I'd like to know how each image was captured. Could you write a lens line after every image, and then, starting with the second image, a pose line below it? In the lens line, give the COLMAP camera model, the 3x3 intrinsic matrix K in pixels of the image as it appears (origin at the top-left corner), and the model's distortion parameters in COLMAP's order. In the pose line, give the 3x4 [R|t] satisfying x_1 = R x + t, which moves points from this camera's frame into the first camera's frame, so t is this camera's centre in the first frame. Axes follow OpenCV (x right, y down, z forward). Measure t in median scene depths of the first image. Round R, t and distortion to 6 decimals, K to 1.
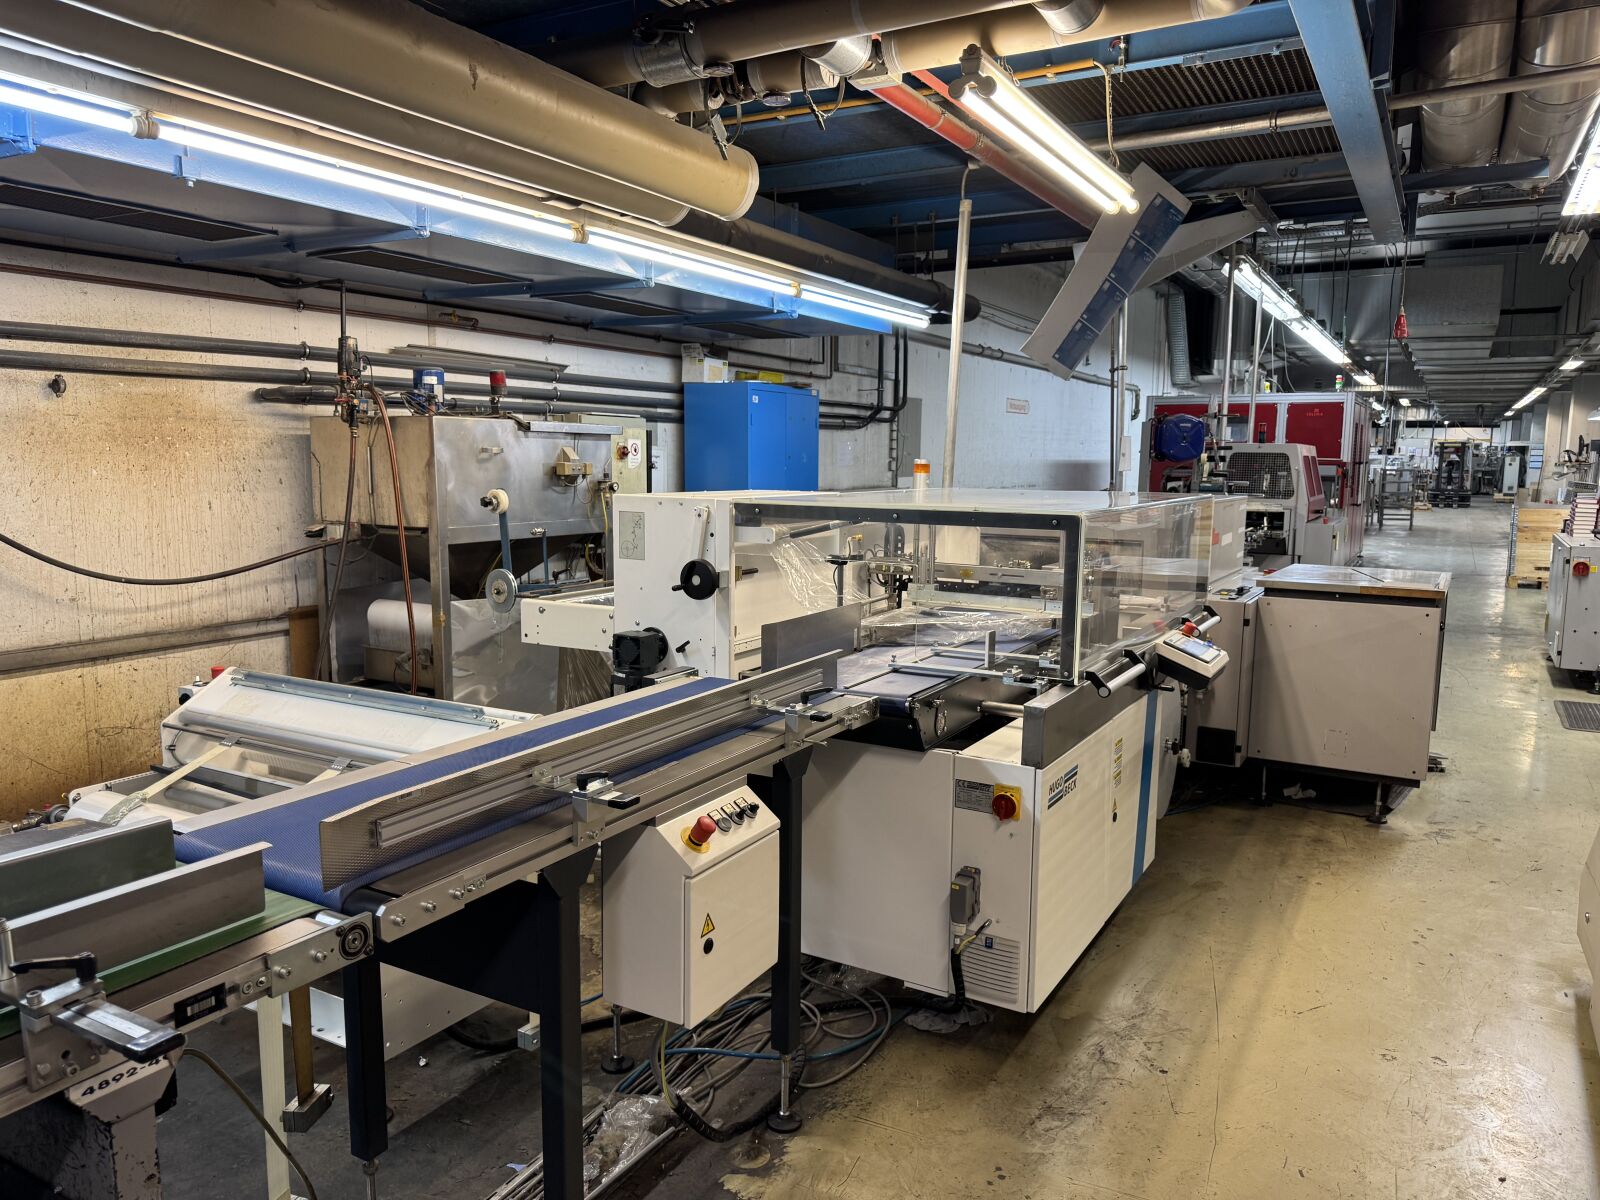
lens RADIAL K [[1140.4, 0, 793.8], [0, 1140.4, 614.5], [0, 0, 1]] dist [0.008466, -0.028083]
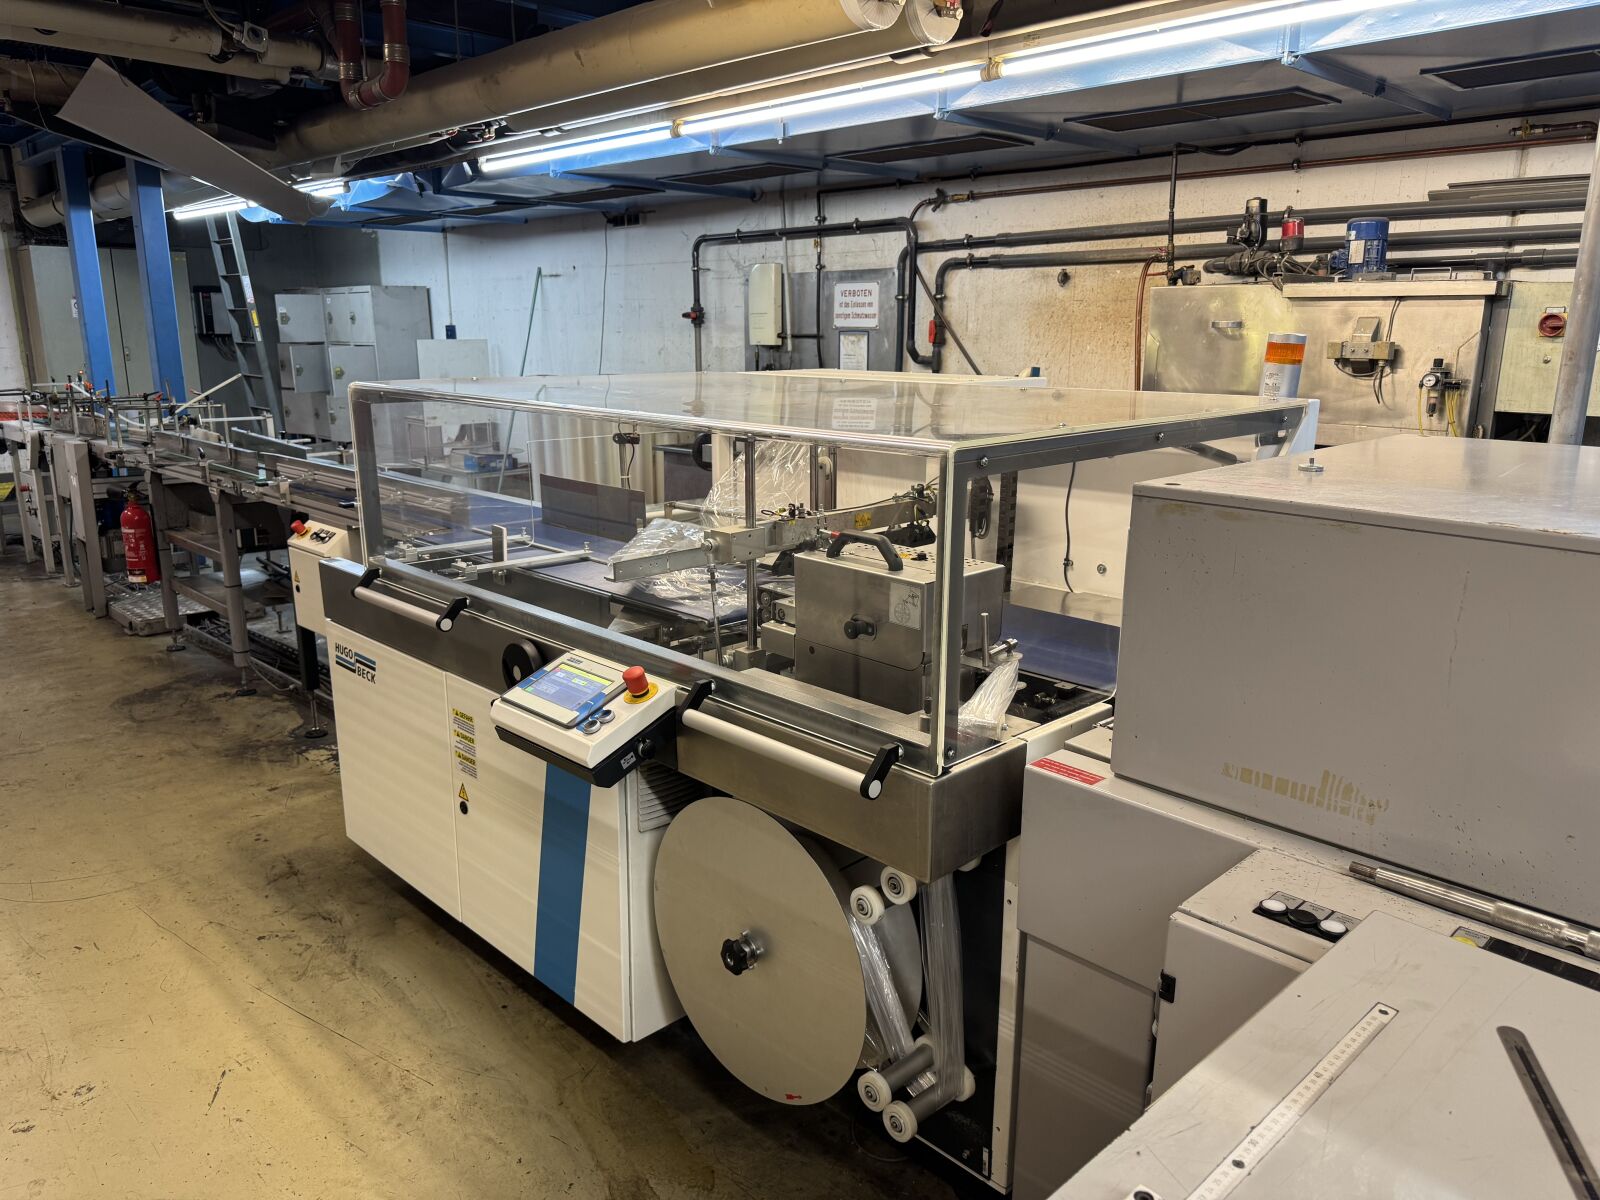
lens RADIAL K [[1140.4, 0, 793.3], [0, 1140.4, 615.0], [0, 0, 1]] dist [0.008466, -0.028083]
pose [[-0.270417, 0.224231, -0.936266, 0.607181], [-0.137052, 0.953628, 0.267974, -0.119473], [0.952938, 0.200782, -0.227146, 0.910530]]
